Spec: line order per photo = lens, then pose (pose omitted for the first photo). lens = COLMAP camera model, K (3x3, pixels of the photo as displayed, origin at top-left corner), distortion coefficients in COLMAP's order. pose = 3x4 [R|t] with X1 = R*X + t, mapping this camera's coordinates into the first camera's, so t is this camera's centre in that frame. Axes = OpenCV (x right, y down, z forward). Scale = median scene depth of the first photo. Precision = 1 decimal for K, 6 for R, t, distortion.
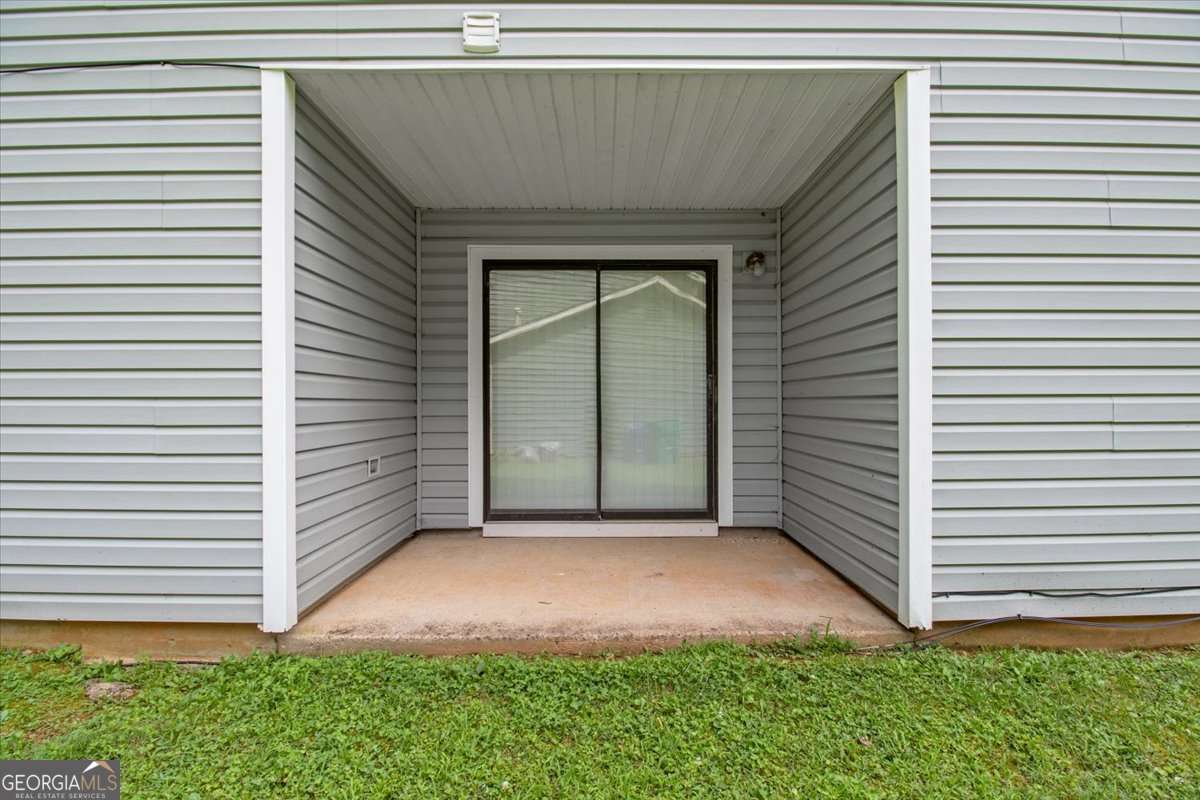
lens RADIAL K [[563.4, 0, 600.0], [0, 563.4, 400.0], [0, 0, 1]] dist [-0.003322, -0.015754]
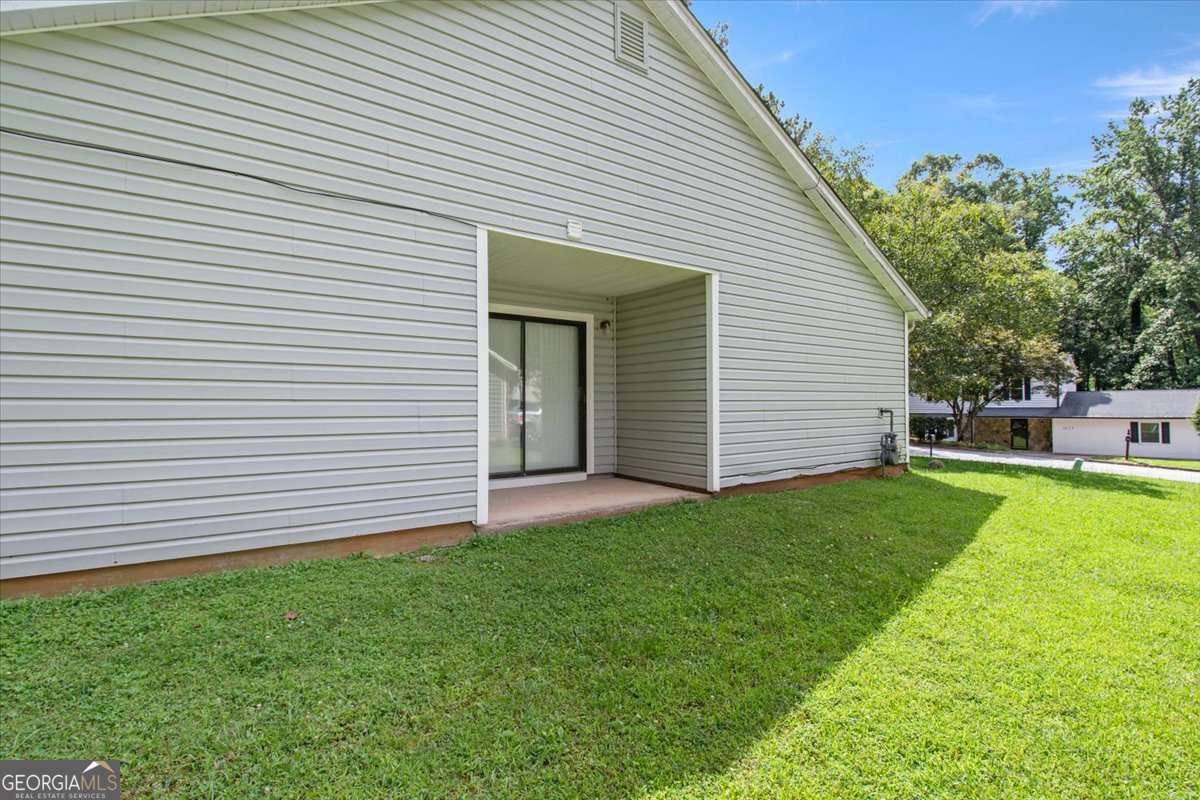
lens RADIAL K [[563.4, 0, 600.0], [0, 563.4, 400.0], [0, 0, 1]] dist [-0.003322, -0.015754]
pose [[0.810805, 0.001491, 0.585314, -0.789335], [0.001280, 0.999990, -0.004321, 0.000289], [-0.585314, 0.004253, 0.810795, -0.449186]]
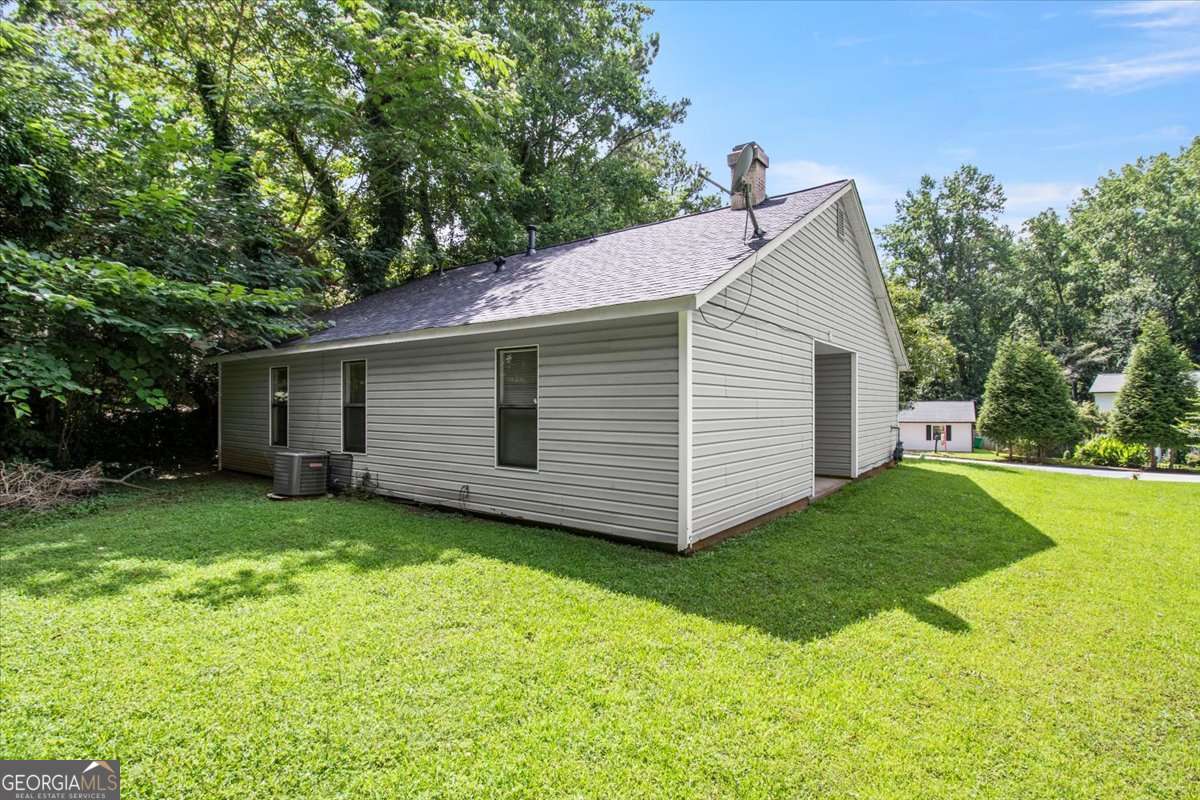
lens RADIAL K [[563.4, 0, 600.0], [0, 563.4, 400.0], [0, 0, 1]] dist [-0.003322, -0.015754]
pose [[0.611626, 0.008503, 0.791101, -2.498562], [-0.007423, 0.999960, -0.005010, -0.098908], [-0.791112, -0.002808, 0.611665, -0.081716]]
